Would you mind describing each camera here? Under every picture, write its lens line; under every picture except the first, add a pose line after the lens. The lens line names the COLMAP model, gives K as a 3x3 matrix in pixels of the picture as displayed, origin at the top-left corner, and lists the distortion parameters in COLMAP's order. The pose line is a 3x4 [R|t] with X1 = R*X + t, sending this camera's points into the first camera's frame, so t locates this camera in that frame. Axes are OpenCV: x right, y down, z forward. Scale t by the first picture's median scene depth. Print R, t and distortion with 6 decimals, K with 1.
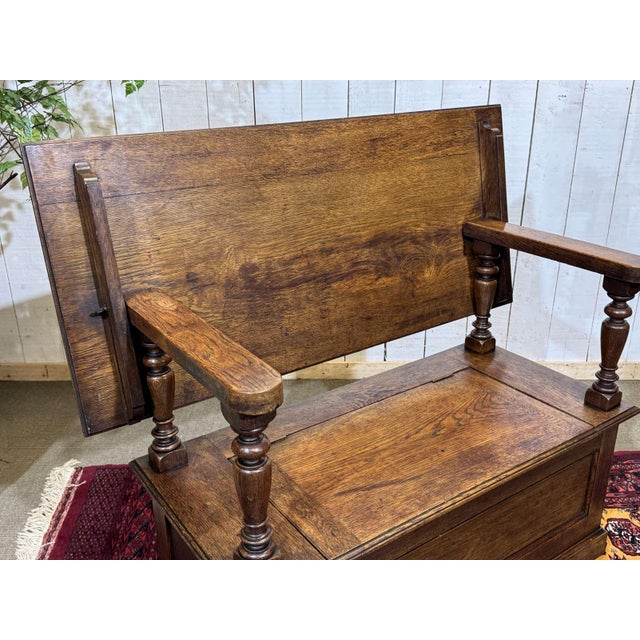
lens RADIAL K [[648.4, 0, 320.0], [0, 648.4, 320.0], [0, 0, 1]] dist [0.170027, -0.379214]
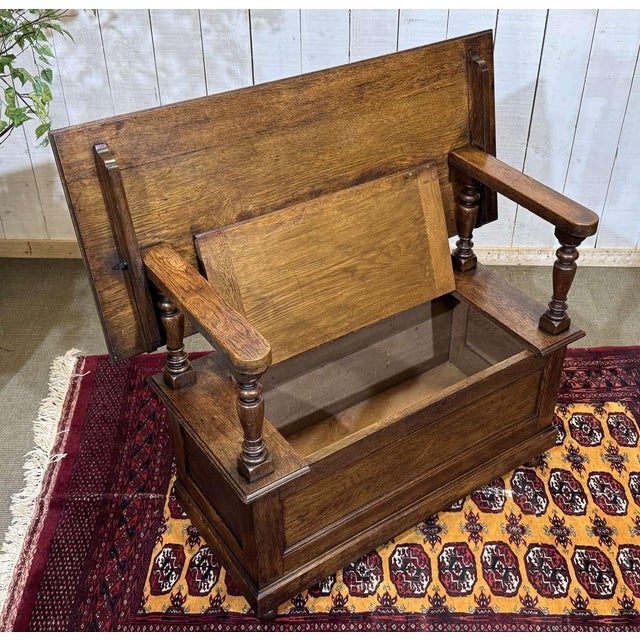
lens RADIAL K [[864.0, 0, 369.5], [0, 864.0, 321.6], [0, 0, 1]] dist [0.198694, -0.474114]
pose [[0.999263, 0.013961, 0.035757, 0.051026], [-0.022324, 0.969141, 0.245492, -0.254887], [-0.031226, -0.246110, 0.968739, -0.473693]]
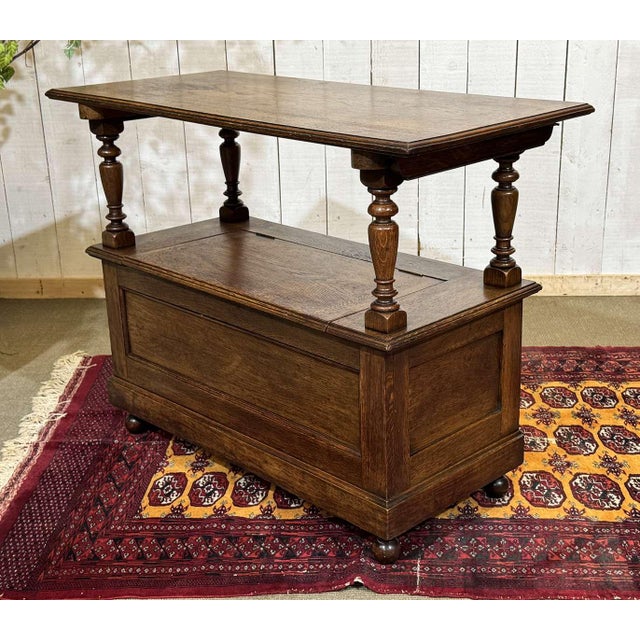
lens RADIAL K [[1039.2, 0, 342.6], [0, 1039.2, 322.1], [0, 0, 1]] dist [0.155365, -0.087752]
pose [[0.998975, -0.000986, -0.045264, 0.109942], [-0.001884, 0.997992, -0.063308, 0.388197], [0.045235, 0.063329, 0.996967, -0.735923]]
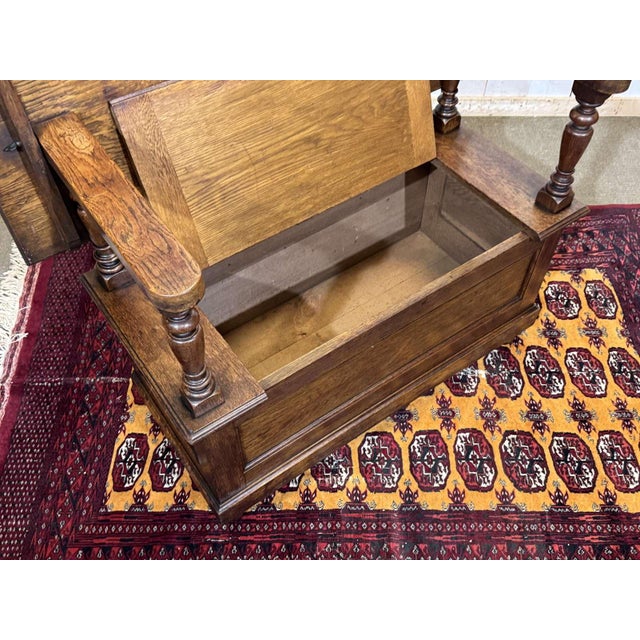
lens RADIAL K [[648.2, 0, 315.5], [0, 648.2, 327.5], [0, 0, 1]] dist [0.171687, -0.387498]
pose [[0.999970, -0.001987, 0.007431, 0.065642], [-0.001913, 0.871501, 0.490390, -0.198164], [-0.007450, -0.490390, 0.871471, 0.052853]]
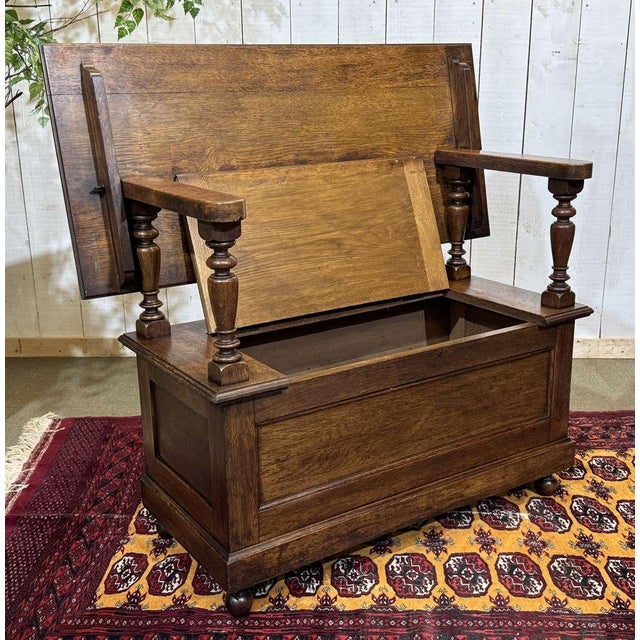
lens RADIAL K [[864.2, 0, 327.1], [0, 864.2, 328.6], [0, 0, 1]] dist [0.186305, -0.440880]
pose [[0.999773, 0.003312, -0.021045, 0.085765], [-0.005351, 0.995212, -0.097598, 0.309561], [0.020621, 0.097688, 0.995003, -0.418806]]
